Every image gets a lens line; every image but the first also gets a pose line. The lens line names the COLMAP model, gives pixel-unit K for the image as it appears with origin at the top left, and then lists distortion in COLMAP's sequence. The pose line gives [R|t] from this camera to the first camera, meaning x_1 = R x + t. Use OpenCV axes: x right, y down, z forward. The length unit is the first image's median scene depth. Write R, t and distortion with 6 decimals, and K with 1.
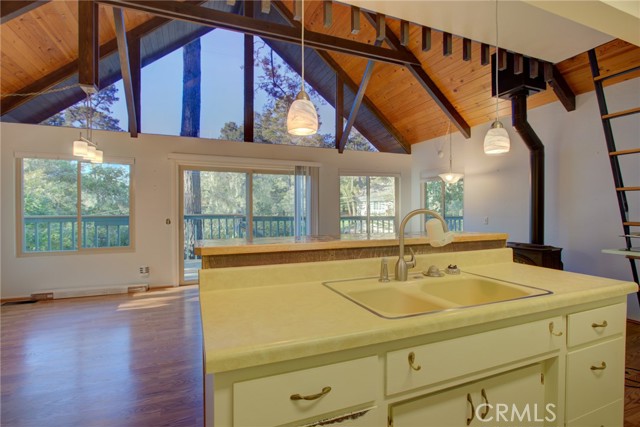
lens RADIAL K [[312.4, 0, 315.4], [0, 312.4, 212.4], [0, 0, 1]] dist [-0.019262, 0.006293]
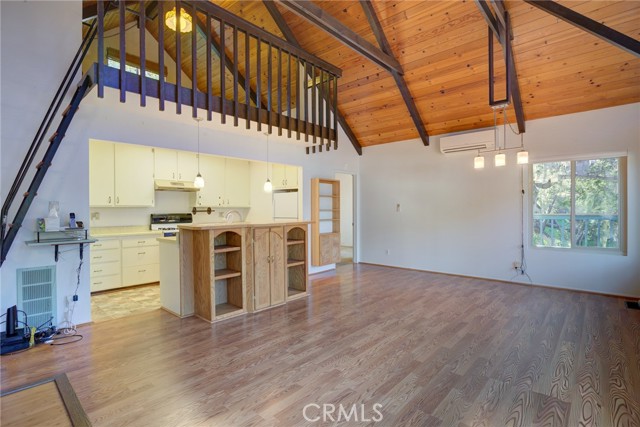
lens RADIAL K [[312.4, 0, 319.6], [0, 312.4, 212.6], [0, 0, 1]] dist [-0.019262, 0.006293]
pose [[-0.906480, 0.005646, -0.422211, 0.285227], [-0.001804, 0.999850, 0.017243, -0.013527], [0.422245, 0.016392, -0.906333, 1.237189]]
